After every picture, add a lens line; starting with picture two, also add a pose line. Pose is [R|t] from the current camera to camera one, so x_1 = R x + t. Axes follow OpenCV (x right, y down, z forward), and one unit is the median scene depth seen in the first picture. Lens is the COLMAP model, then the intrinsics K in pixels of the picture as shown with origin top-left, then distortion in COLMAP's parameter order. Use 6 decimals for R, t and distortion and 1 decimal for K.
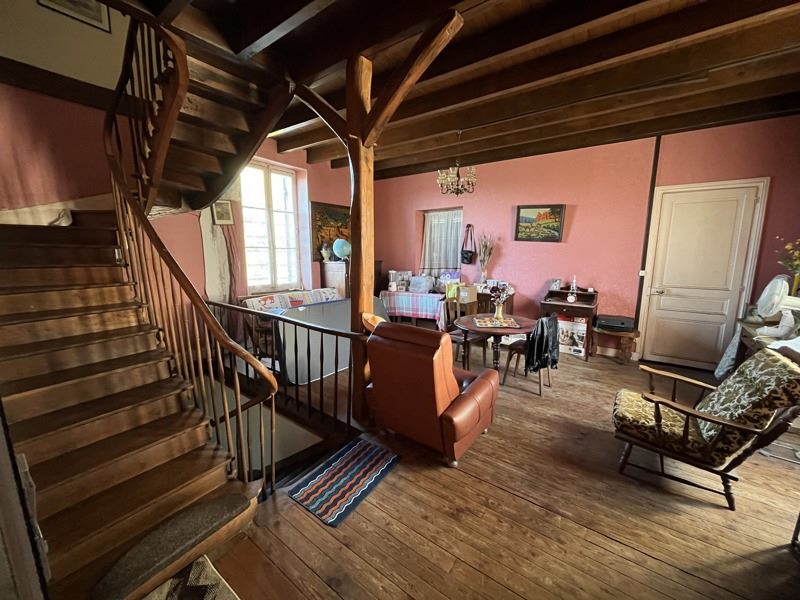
lens RADIAL K [[319.0, 0, 398.5], [0, 319.0, 300.5], [0, 0, 1]] dist [0.000099, 0.000009]
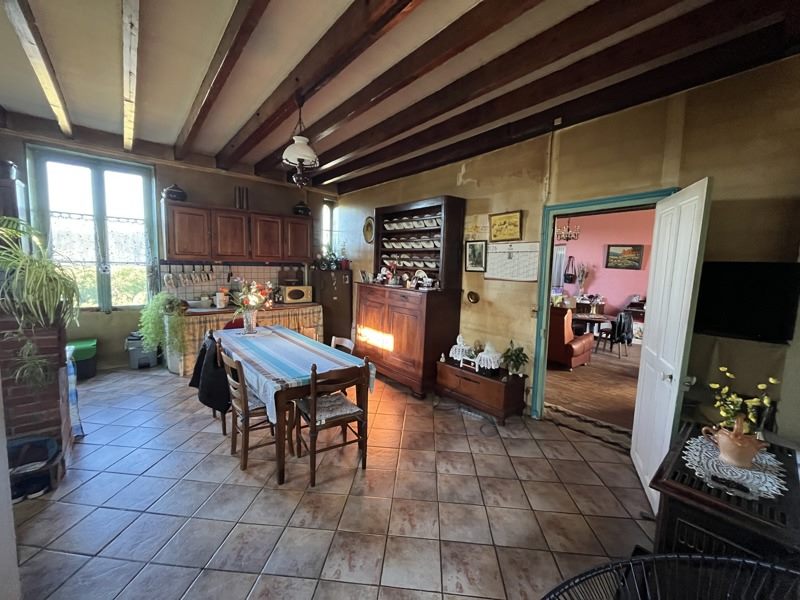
lens RADIAL K [[321.9, 0, 400.7], [0, 321.9, 298.1], [0, 0, 1]] dist [-0.000287, -0.000037]
pose [[0.973909, 0.043897, -0.222651, -0.225884], [-0.060291, 0.995905, -0.067373, 0.111127], [0.218782, 0.079039, 0.972567, -0.660651]]
